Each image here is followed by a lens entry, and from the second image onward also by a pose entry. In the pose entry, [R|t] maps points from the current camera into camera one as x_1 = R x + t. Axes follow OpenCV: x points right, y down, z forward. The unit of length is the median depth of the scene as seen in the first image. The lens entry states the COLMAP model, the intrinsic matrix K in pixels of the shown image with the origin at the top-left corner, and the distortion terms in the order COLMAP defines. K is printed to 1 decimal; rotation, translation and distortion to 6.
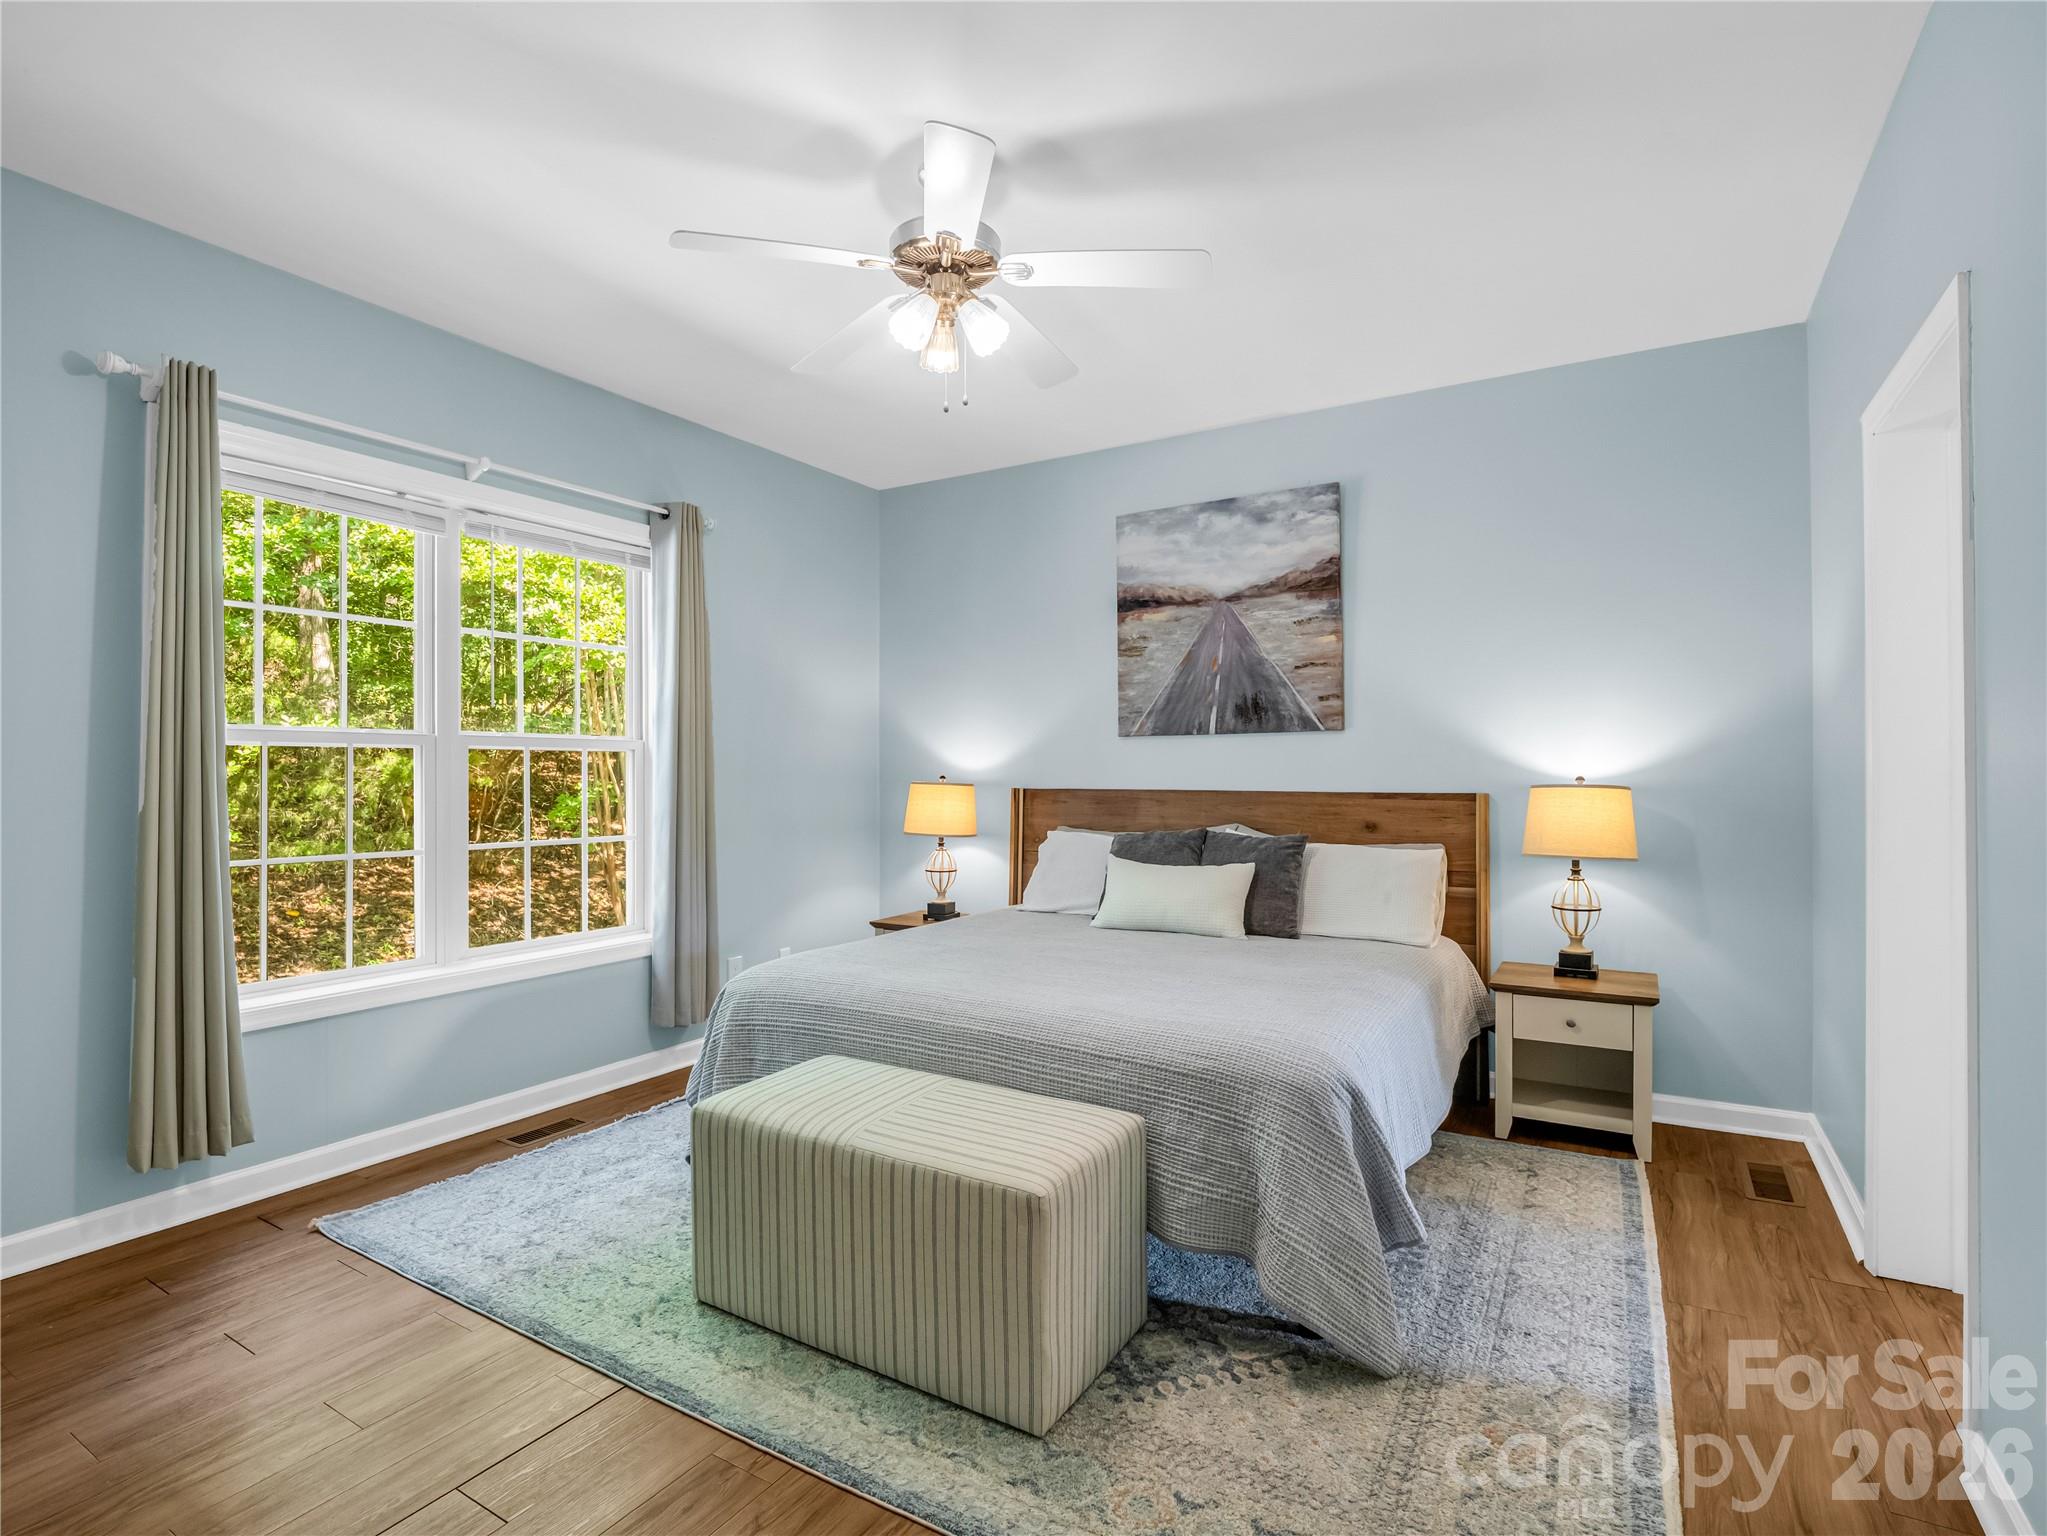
lens RADIAL K [[1018.7, 0, 1012.8], [0, 1018.7, 768.2], [0, 0, 1]] dist [-0.008520, -0.004764]
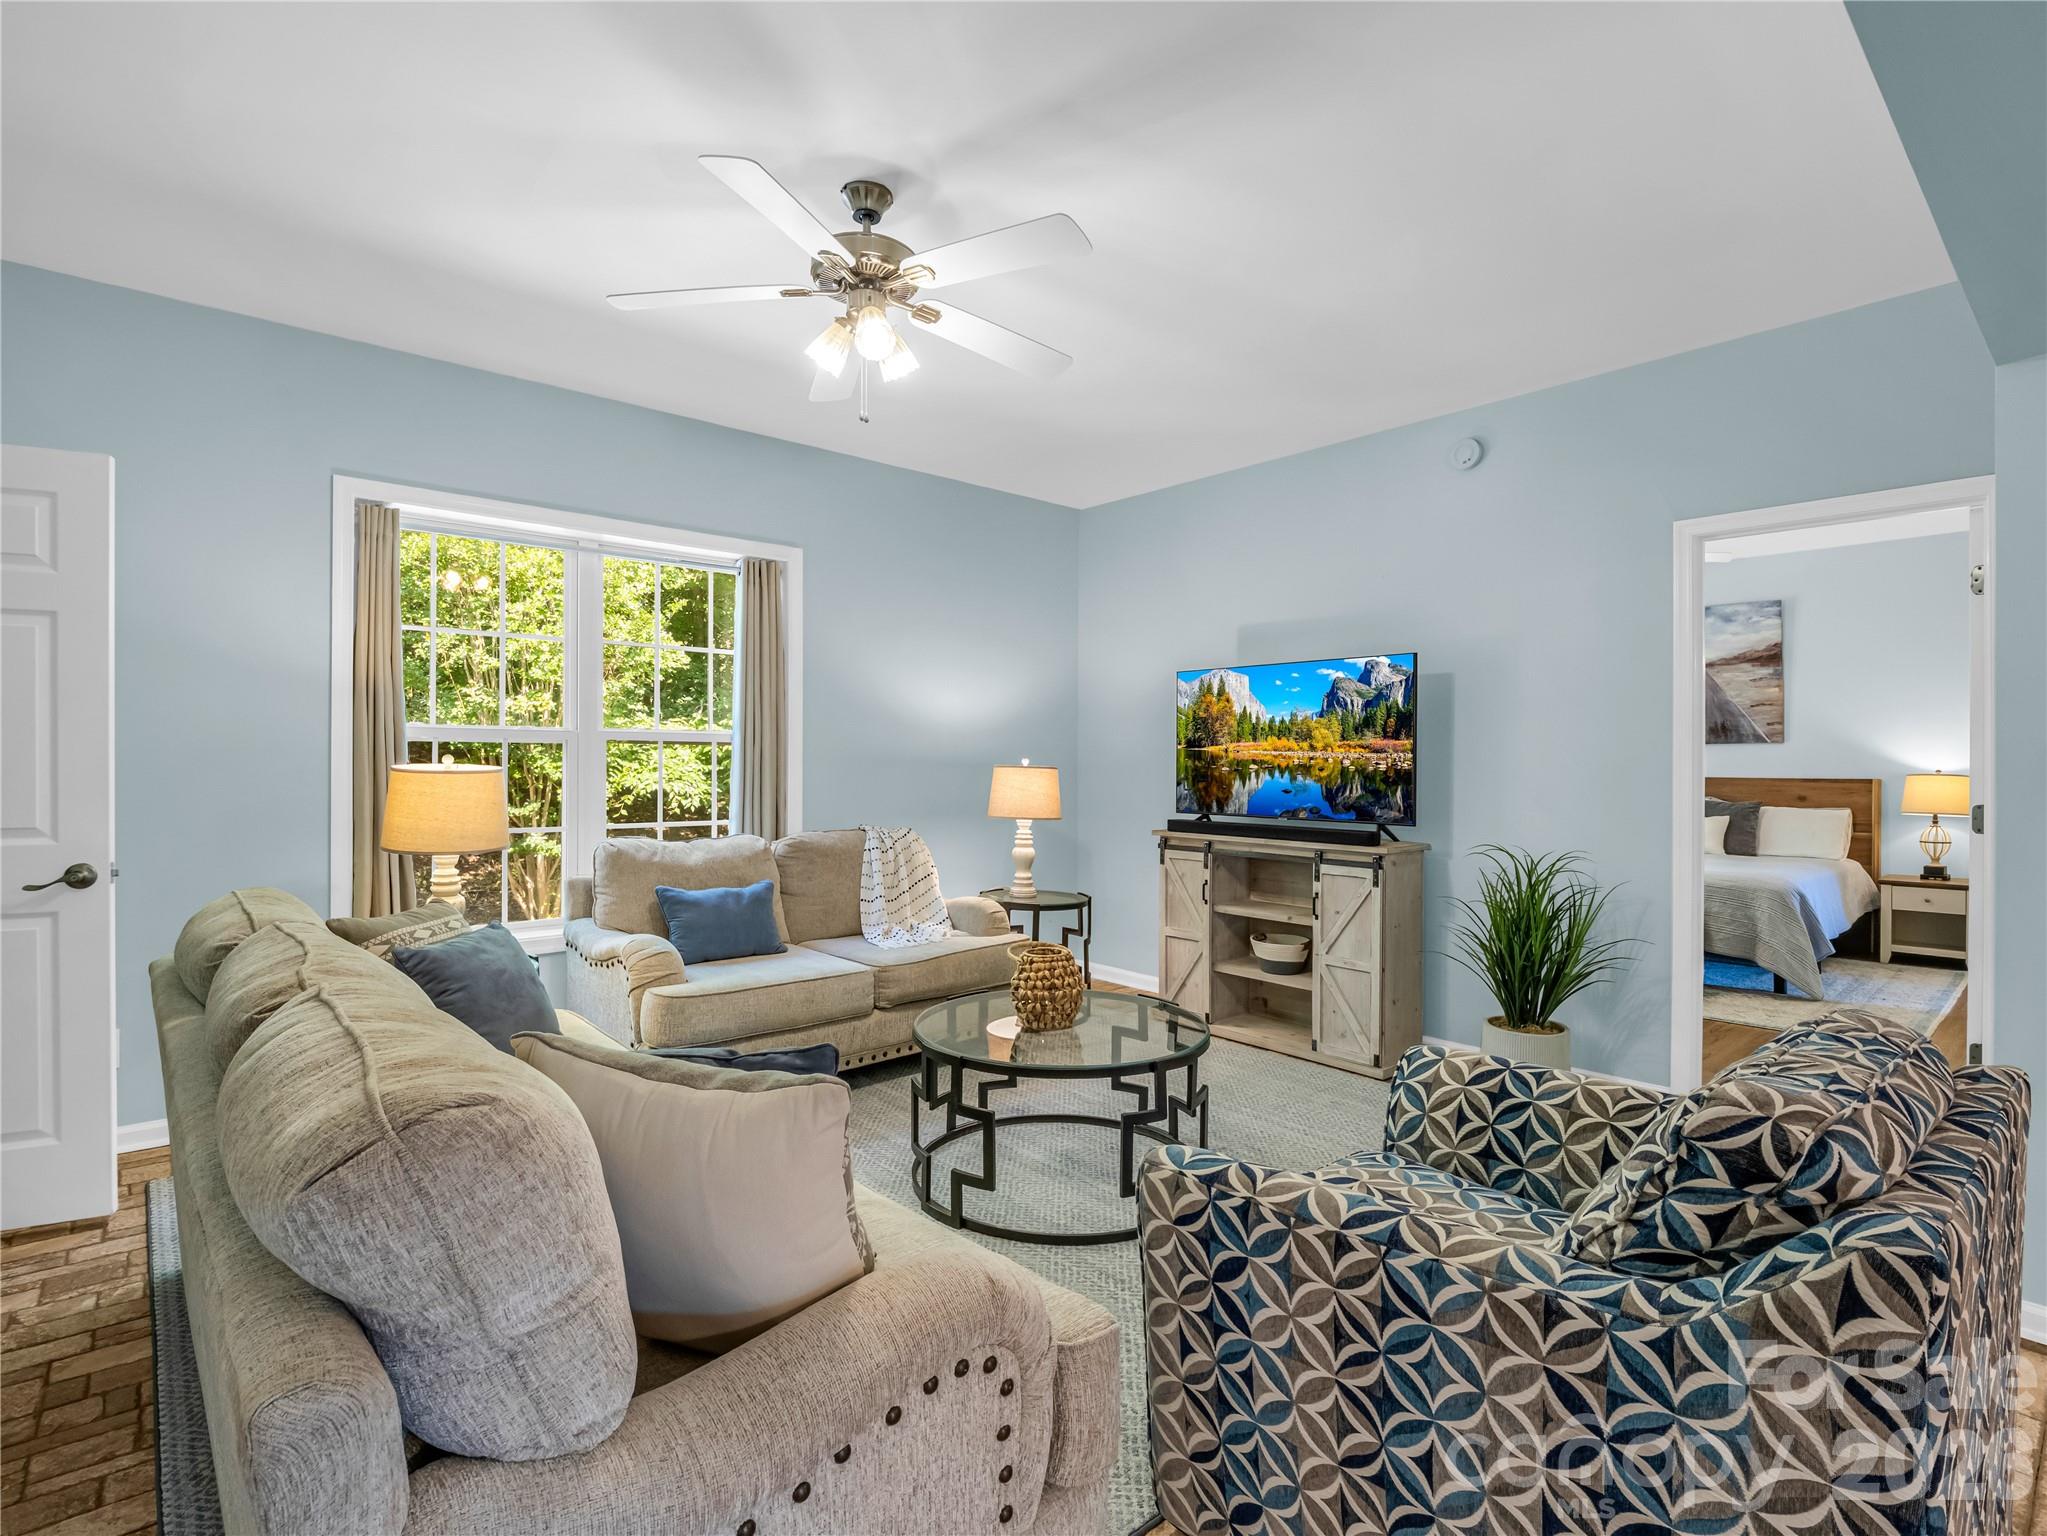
lens RADIAL K [[1018.7, 0, 1012.6], [0, 1018.7, 764.9], [0, 0, 1]] dist [-0.008520, -0.004764]
pose [[0.953150, 0.003762, -0.302474, -0.429953], [-0.001550, 0.999970, 0.007550, -0.010770], [0.302494, -0.006728, 0.953128, -1.104943]]
